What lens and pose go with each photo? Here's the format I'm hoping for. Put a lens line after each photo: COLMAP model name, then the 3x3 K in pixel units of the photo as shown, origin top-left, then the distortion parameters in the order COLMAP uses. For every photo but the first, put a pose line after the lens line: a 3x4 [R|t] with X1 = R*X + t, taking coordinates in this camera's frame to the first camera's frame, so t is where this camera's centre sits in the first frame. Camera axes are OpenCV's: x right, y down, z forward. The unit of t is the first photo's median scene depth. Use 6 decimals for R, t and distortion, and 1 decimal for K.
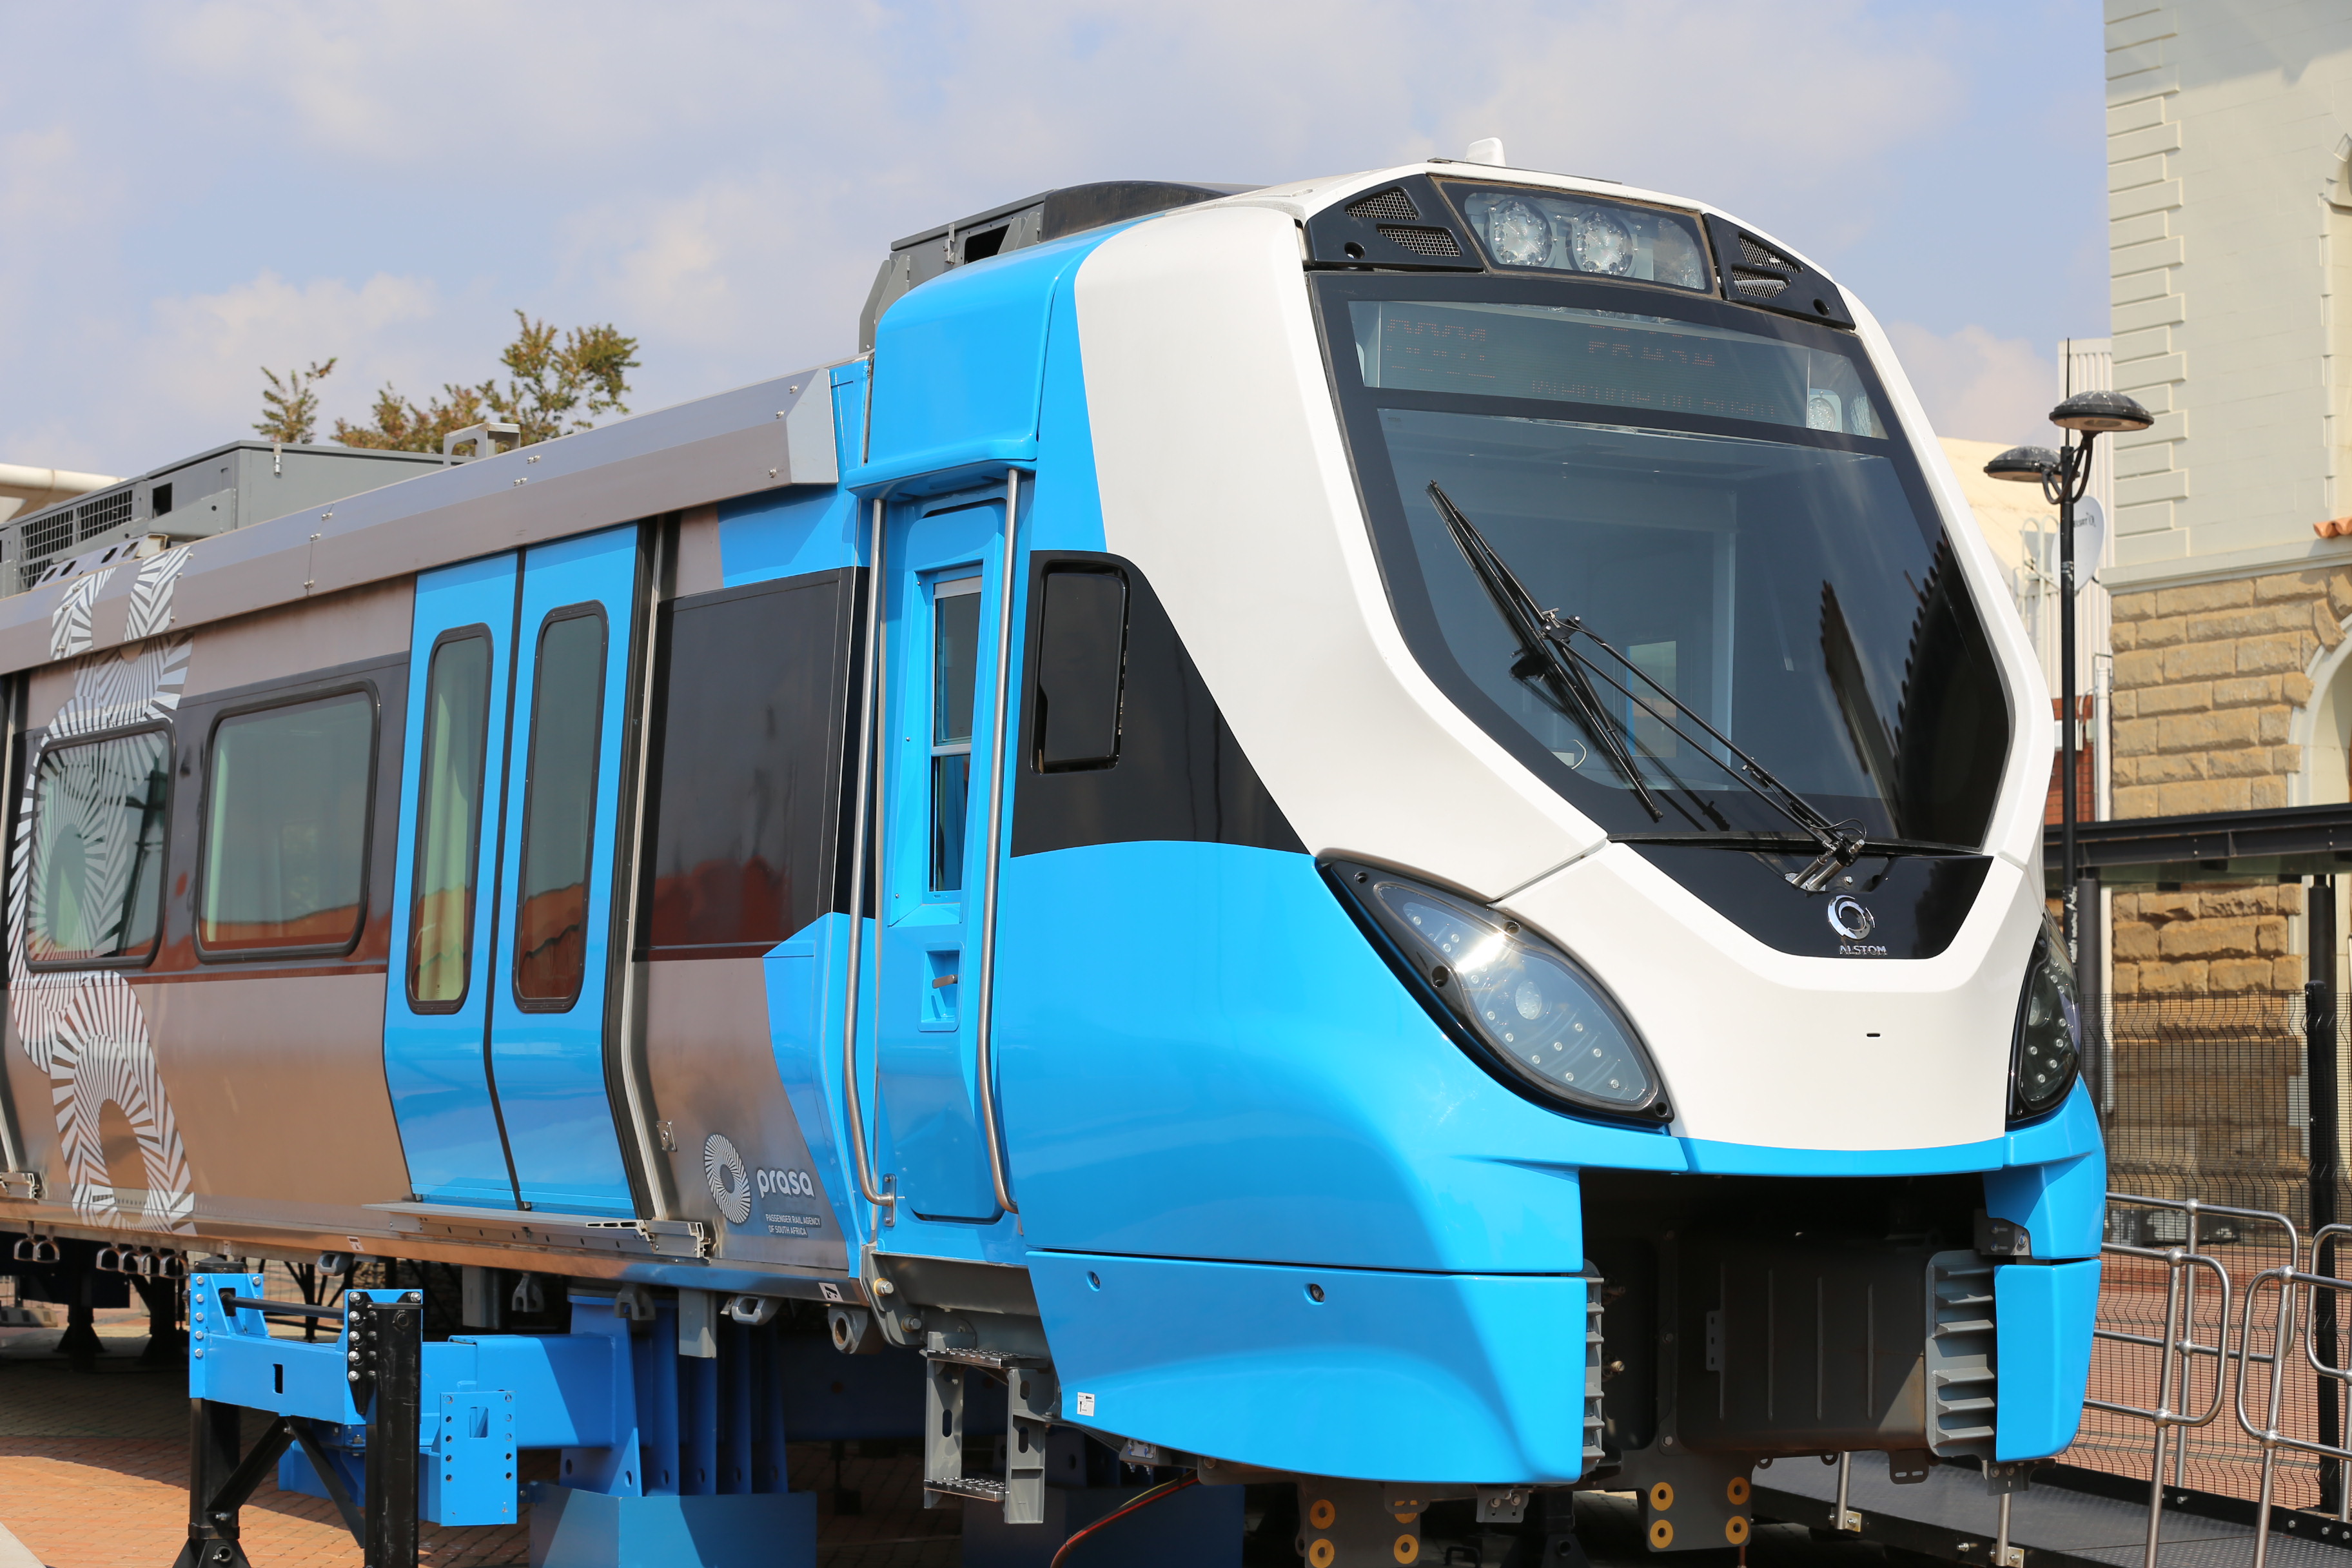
lens RADIAL K [[4848.2, 0, 1176.0], [0, 4848.2, 822.9], [0, 0, 1]] dist [-0.302203, 0.393543]
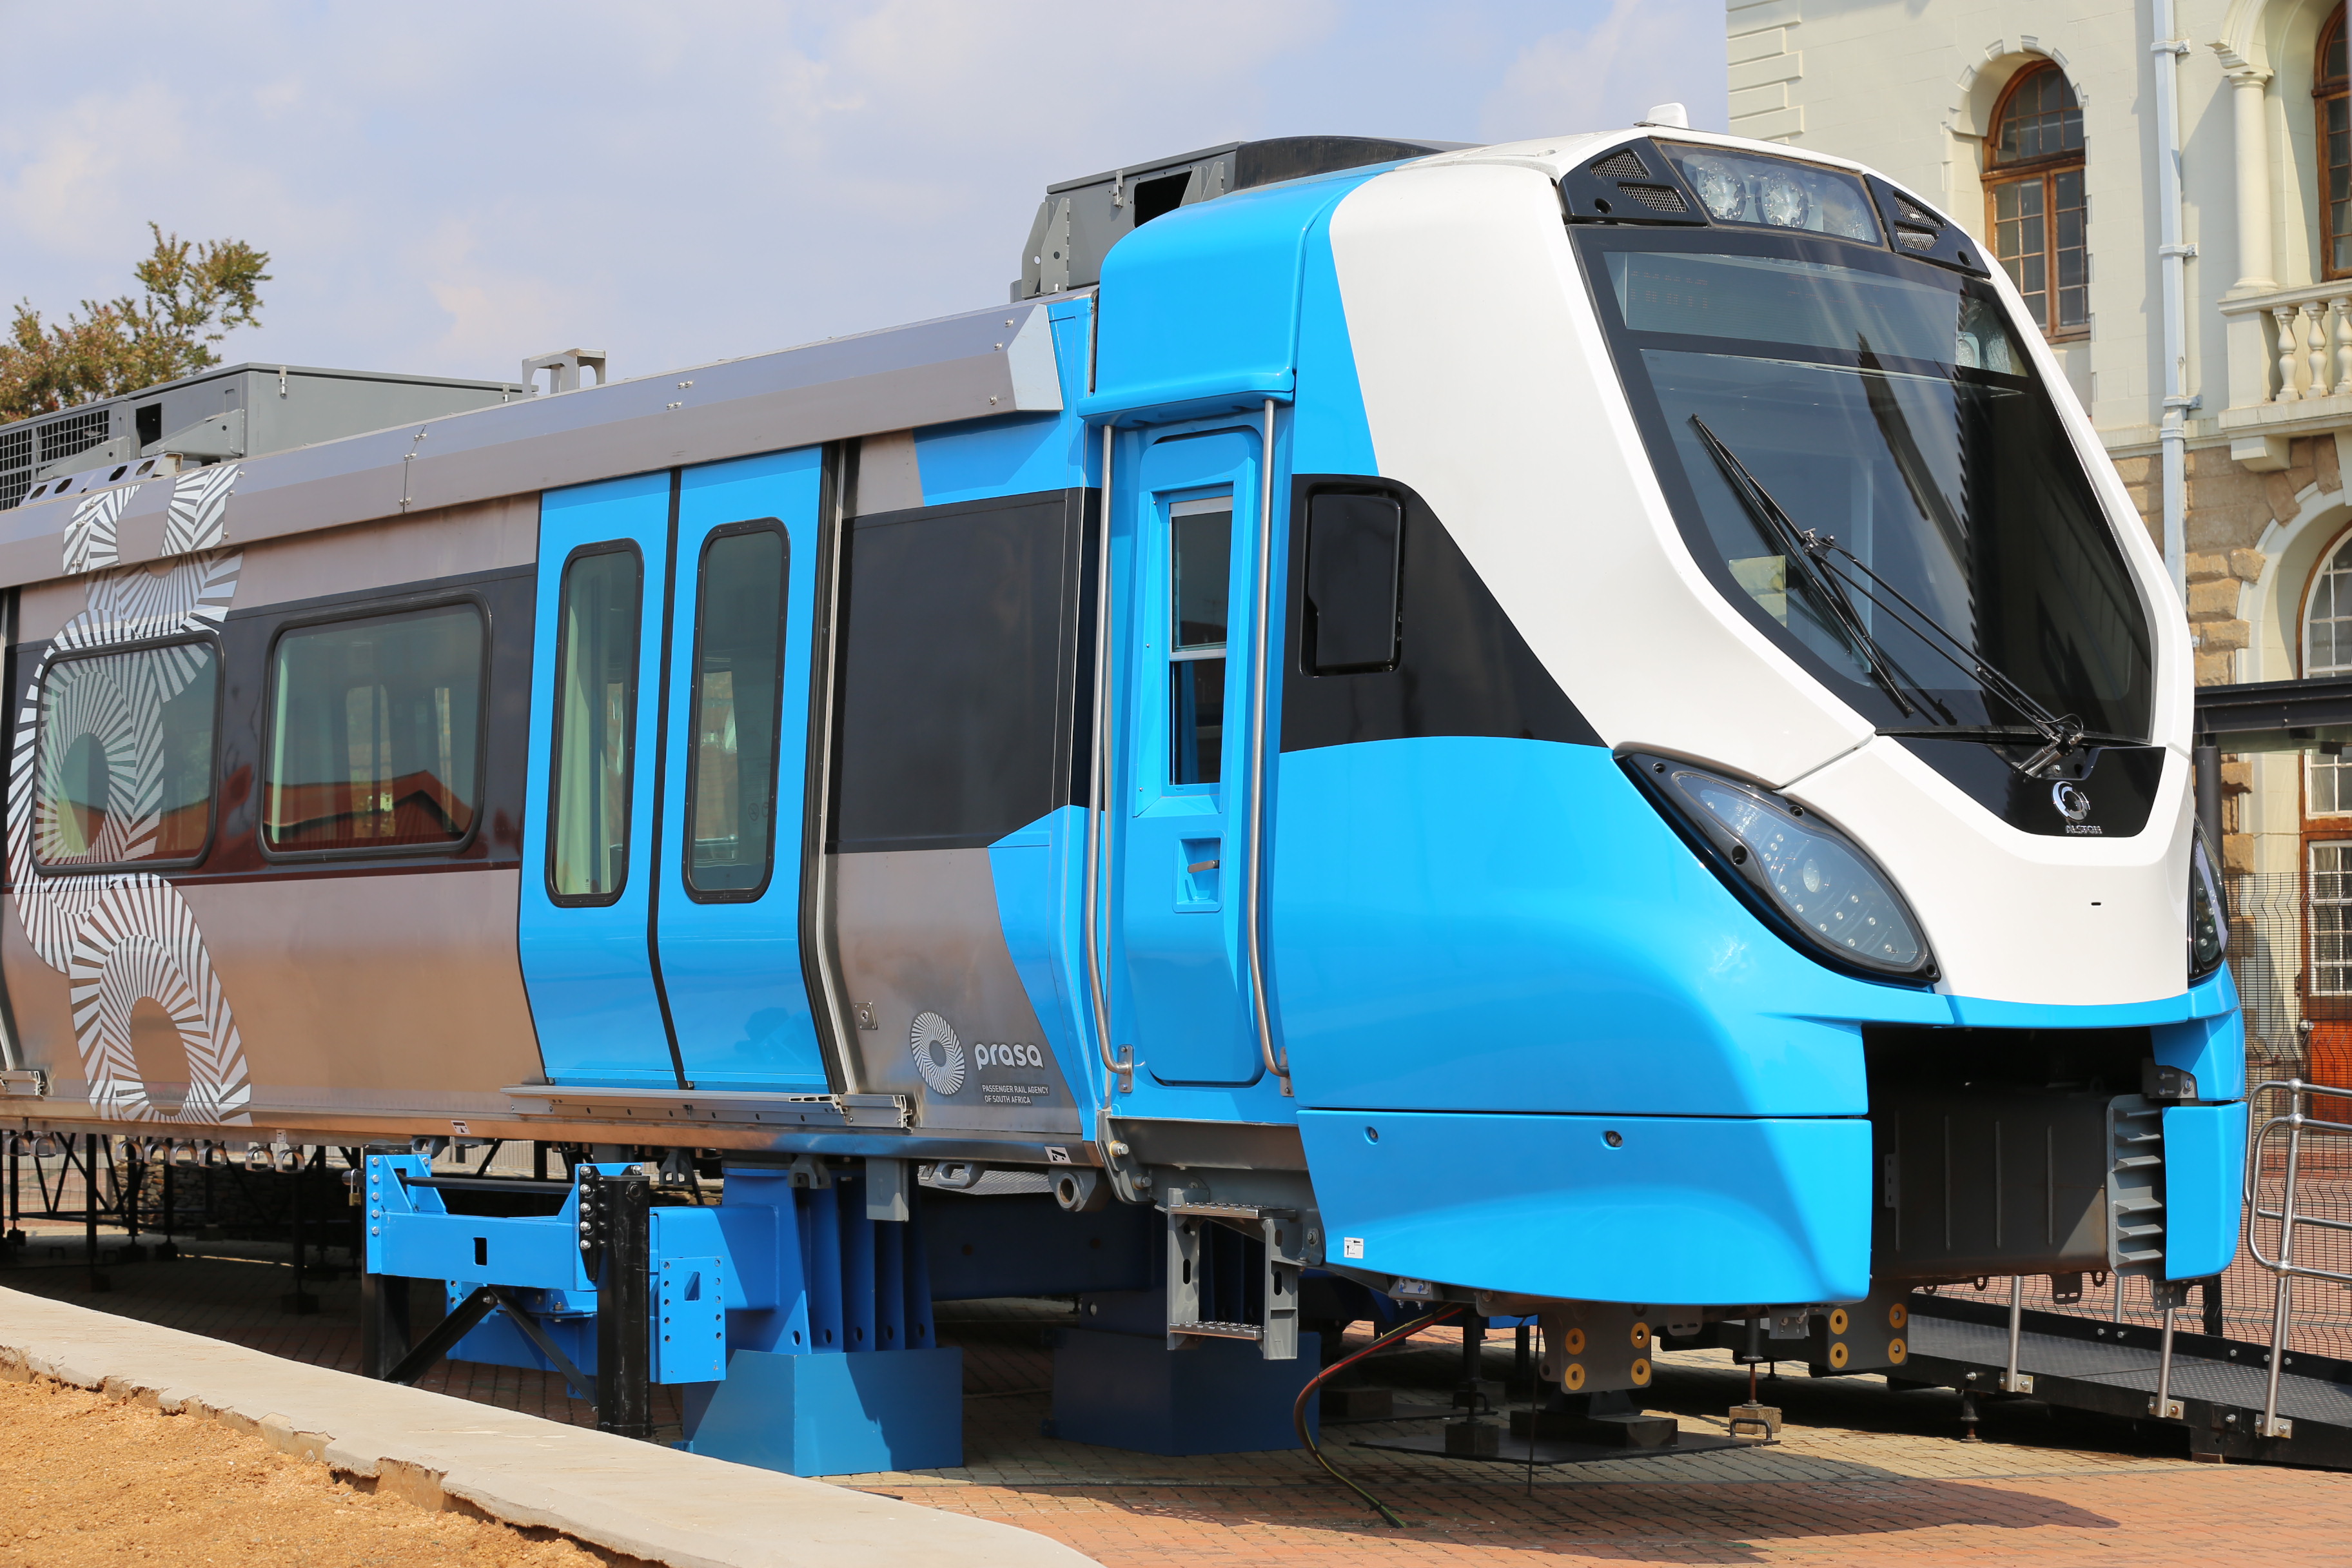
lens RADIAL K [[4848.2, 0, 1176.0], [0, 4848.2, 822.9], [0, 0, 1]] dist [-0.302203, 0.393543]
pose [[0.991855, -0.008257, 0.127100, -0.186750], [0.005804, 0.999790, 0.019656, 0.001188], [-0.127236, -0.018758, 0.991695, -0.084480]]
